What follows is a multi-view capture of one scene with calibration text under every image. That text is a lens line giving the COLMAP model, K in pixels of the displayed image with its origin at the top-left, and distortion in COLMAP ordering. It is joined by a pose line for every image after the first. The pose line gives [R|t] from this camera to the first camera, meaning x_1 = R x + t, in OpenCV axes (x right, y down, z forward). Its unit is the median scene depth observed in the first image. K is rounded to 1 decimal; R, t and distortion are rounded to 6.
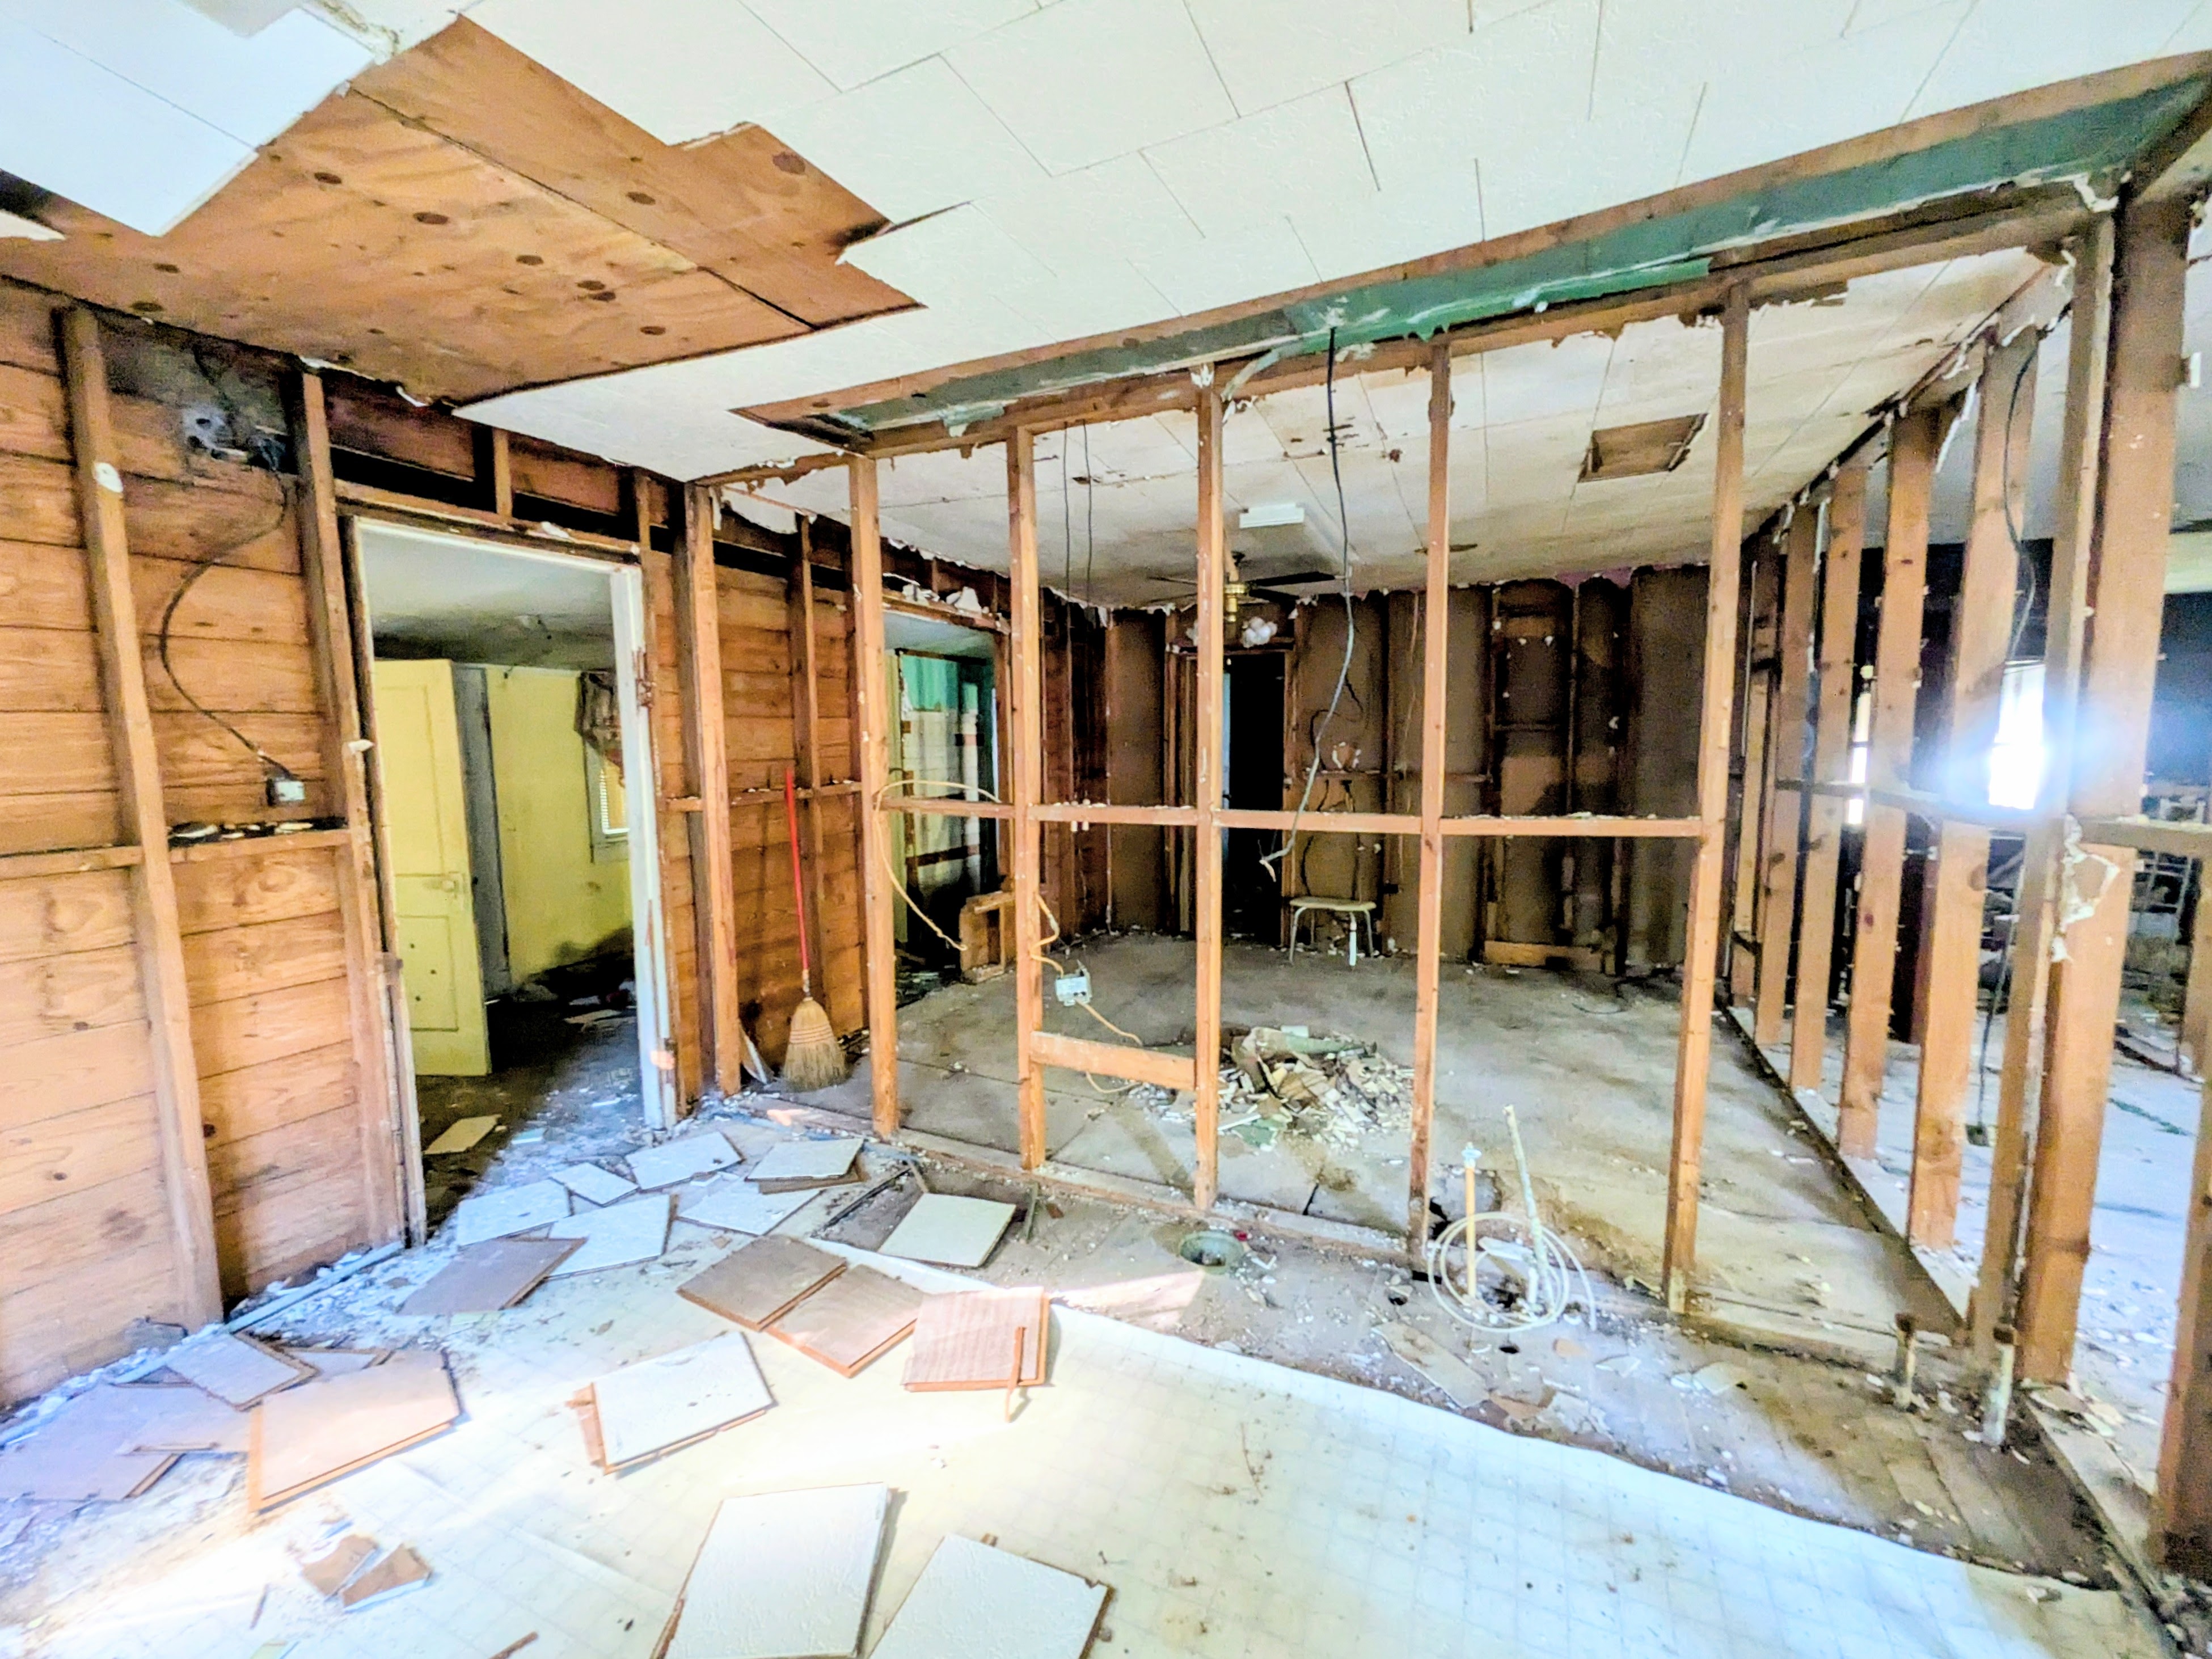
lens RADIAL K [[882.3, 0, 1114.4], [0, 882.3, 839.4], [0, 0, 1]] dist [0.000521, 0.000150]
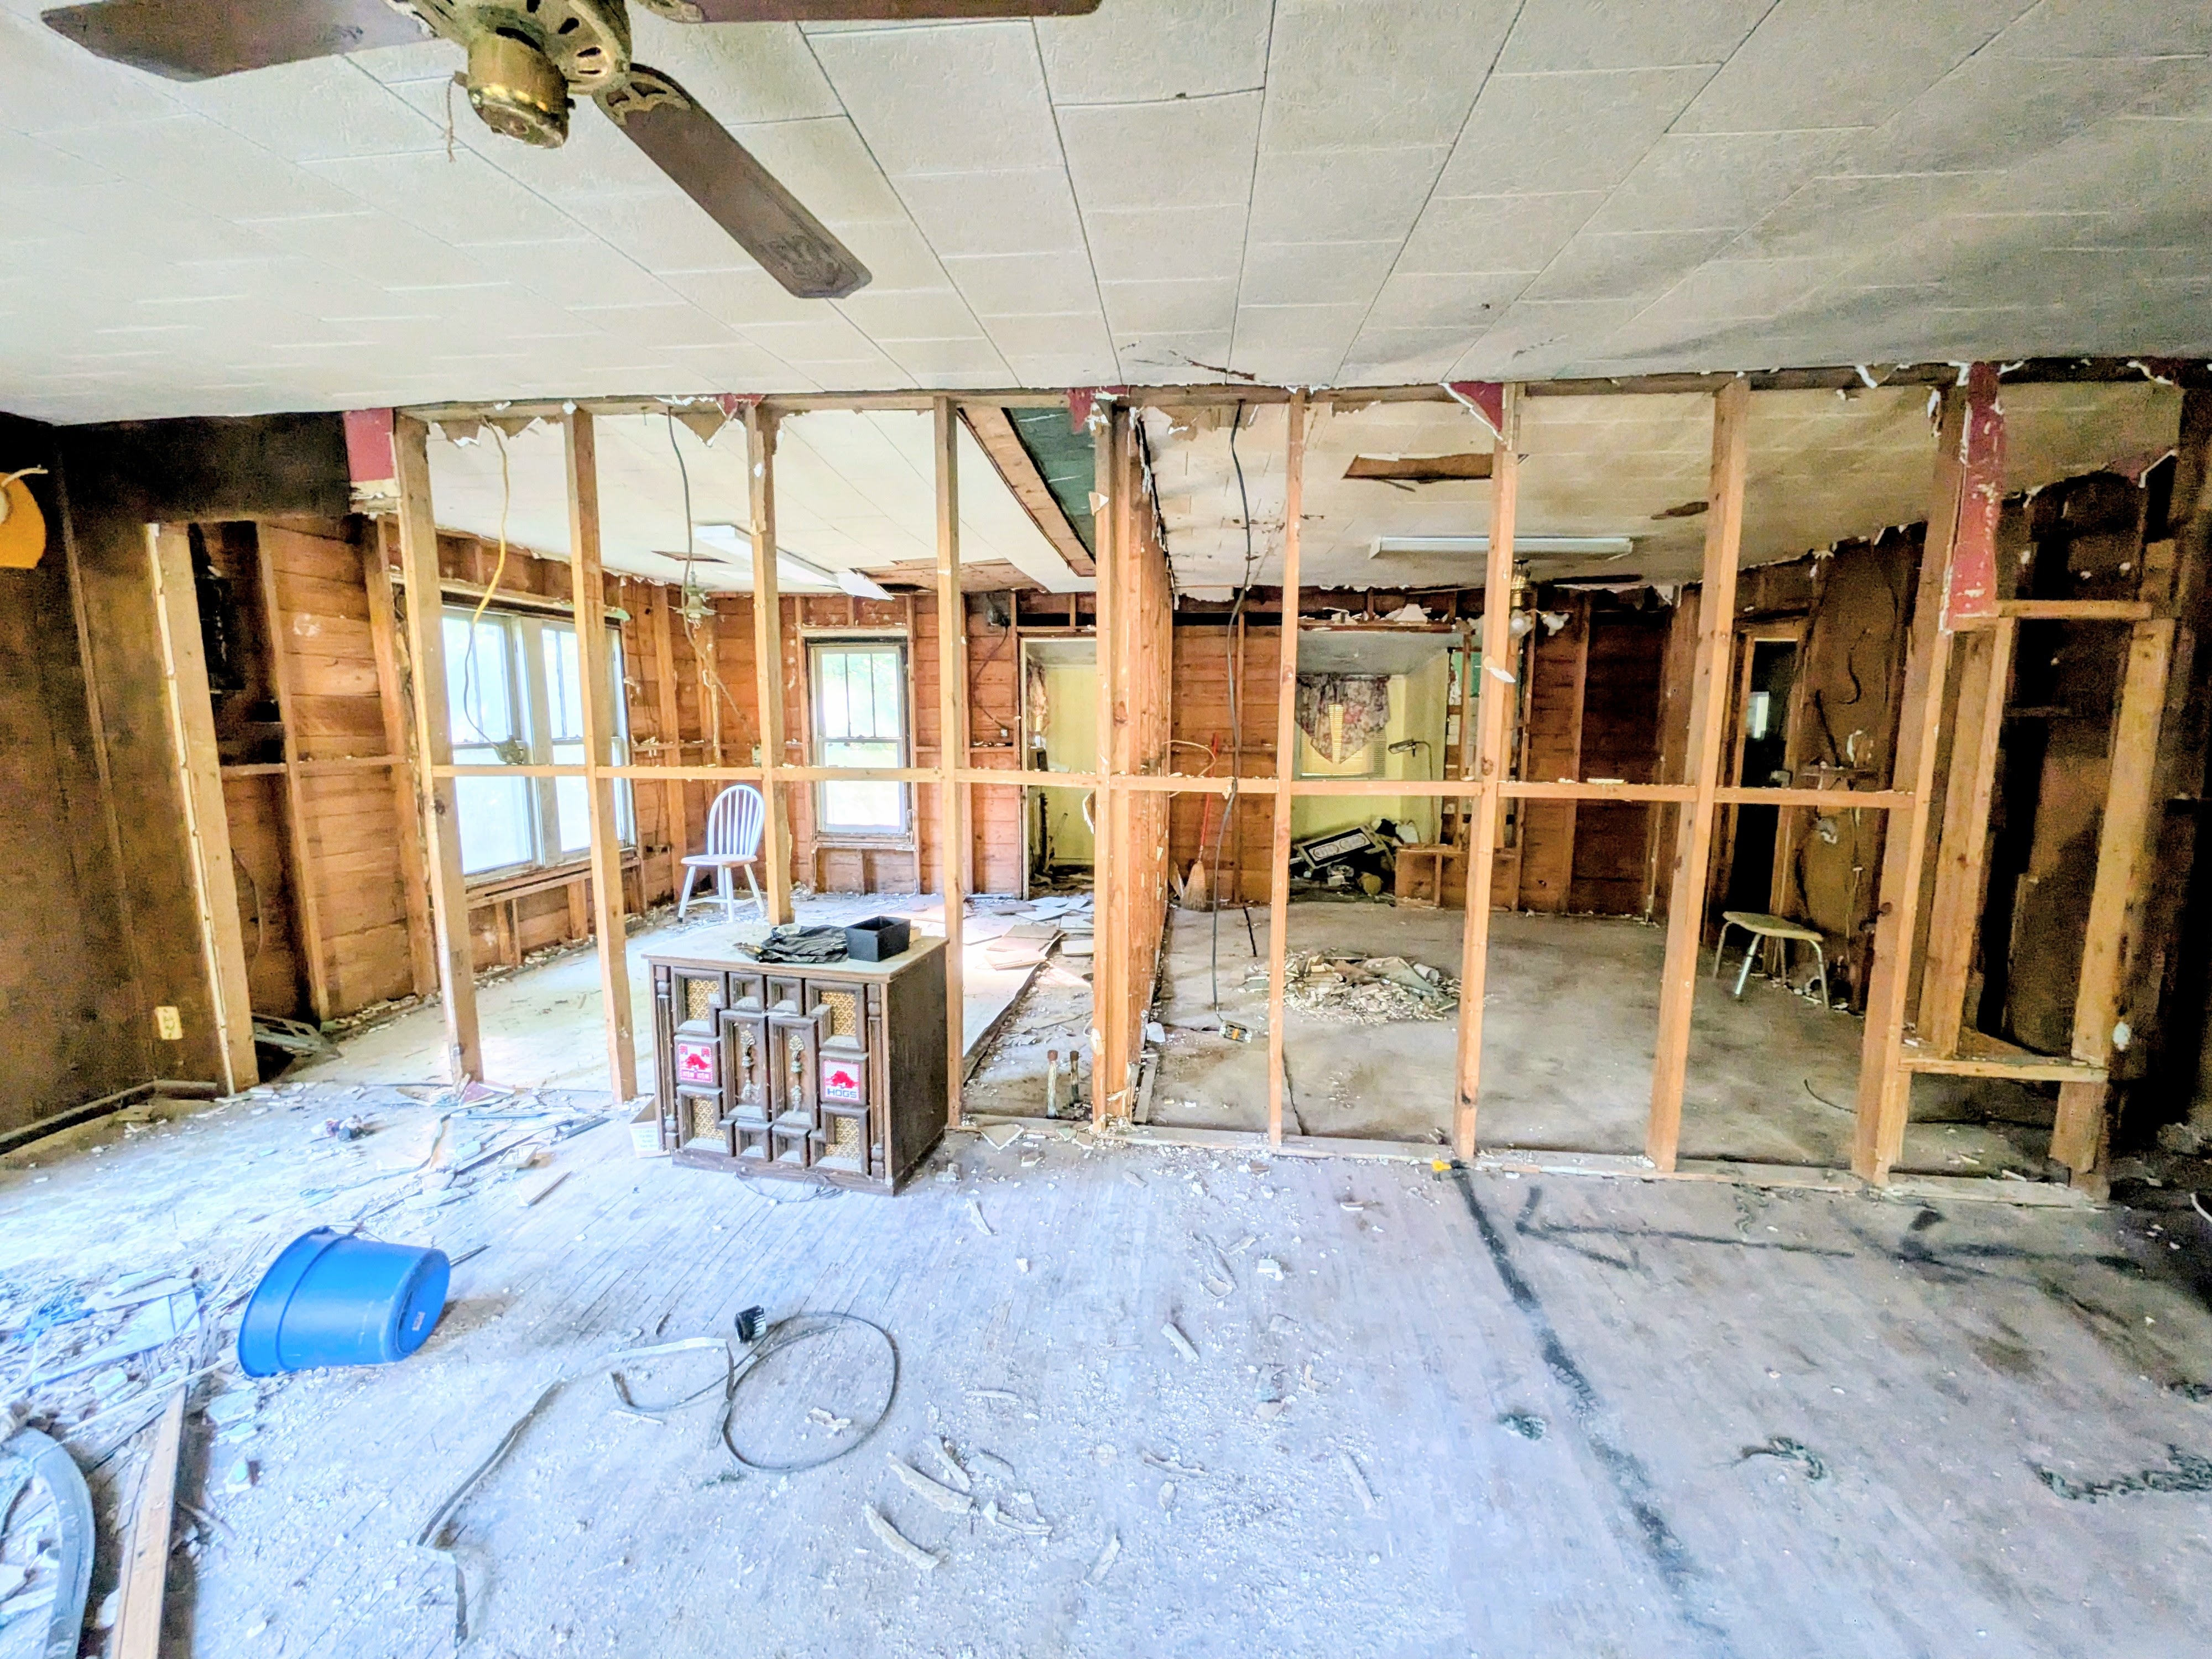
lens RADIAL K [[882.3, 0, 1114.4], [0, 882.3, 839.4], [0, 0, 1]] dist [0.000521, 0.000150]
pose [[0.421559, 0.118655, -0.899004, 1.190893], [-0.102517, 0.991282, 0.082762, 0.009780], [0.900987, 0.057274, 0.430049, 0.044838]]
